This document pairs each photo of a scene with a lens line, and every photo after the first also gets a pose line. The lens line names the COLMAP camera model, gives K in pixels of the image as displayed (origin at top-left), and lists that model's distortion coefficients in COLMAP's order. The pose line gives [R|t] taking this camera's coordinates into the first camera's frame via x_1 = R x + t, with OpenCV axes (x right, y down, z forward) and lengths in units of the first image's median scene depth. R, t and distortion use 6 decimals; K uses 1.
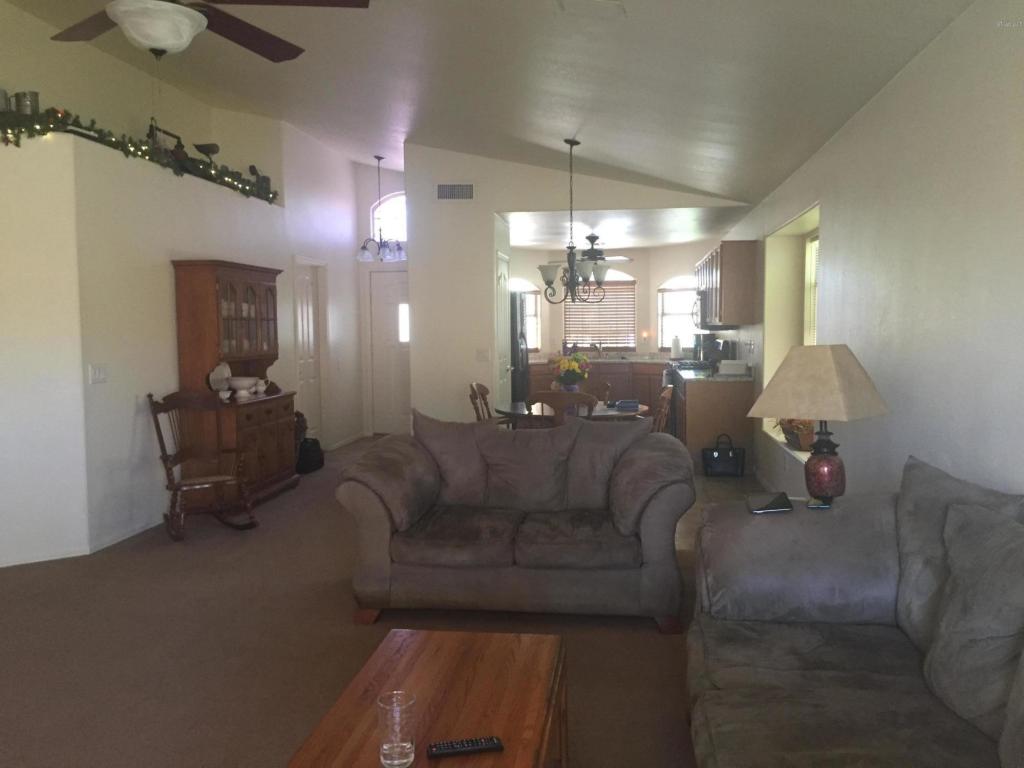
lens RADIAL K [[863.3, 0, 512.0], [0, 863.3, 384.0], [0, 0, 1]] dist [0.044393, -0.015328]
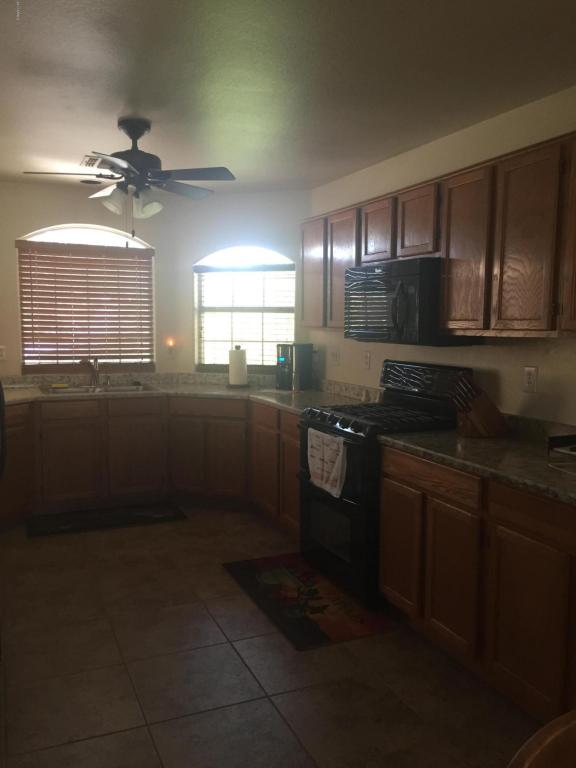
lens RADIAL K [[647.4, 0, 288.0], [0, 647.4, 384.0], [0, 0, 1]] dist [0.044393, -0.015328]
pose [[0.849926, -0.036490, 0.525636, -0.014004], [0.020092, 0.999118, 0.036873, -0.043757], [-0.526518, -0.020778, 0.849910, 0.581702]]
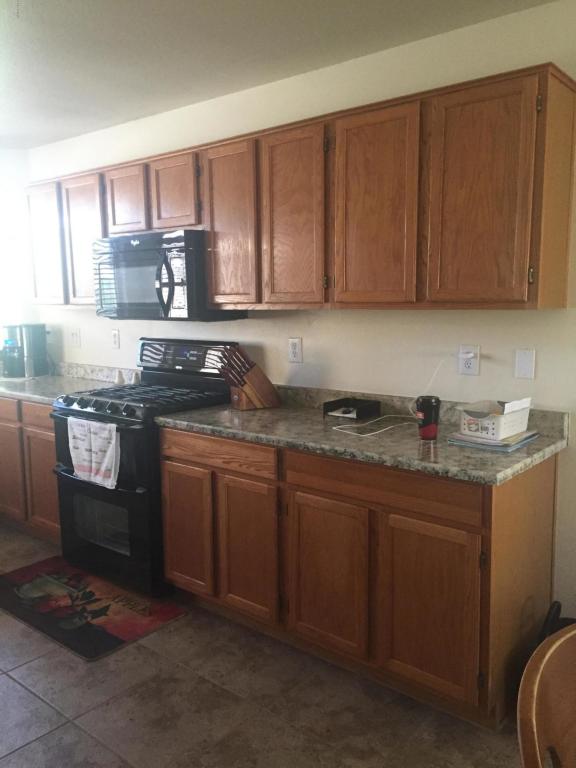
lens RADIAL K [[647.4, 0, 288.0], [0, 647.4, 384.0], [0, 0, 1]] dist [0.044393, -0.015328]
pose [[0.531341, -0.108219, 0.840217, -0.025939], [0.061284, 0.994119, 0.089286, -0.044378], [-0.844938, 0.004051, 0.534848, 0.607713]]
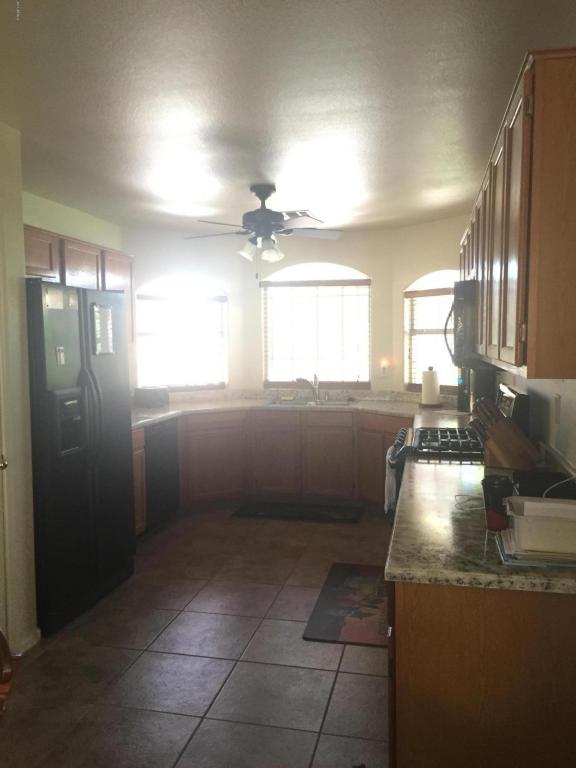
lens RADIAL K [[647.4, 0, 288.0], [0, 647.4, 384.0], [0, 0, 1]] dist [0.044393, -0.015328]
pose [[0.997218, 0.006546, -0.074252, 0.119014], [-0.006199, 0.999969, 0.004898, -0.043775], [0.074282, -0.004424, 0.997227, 0.514819]]
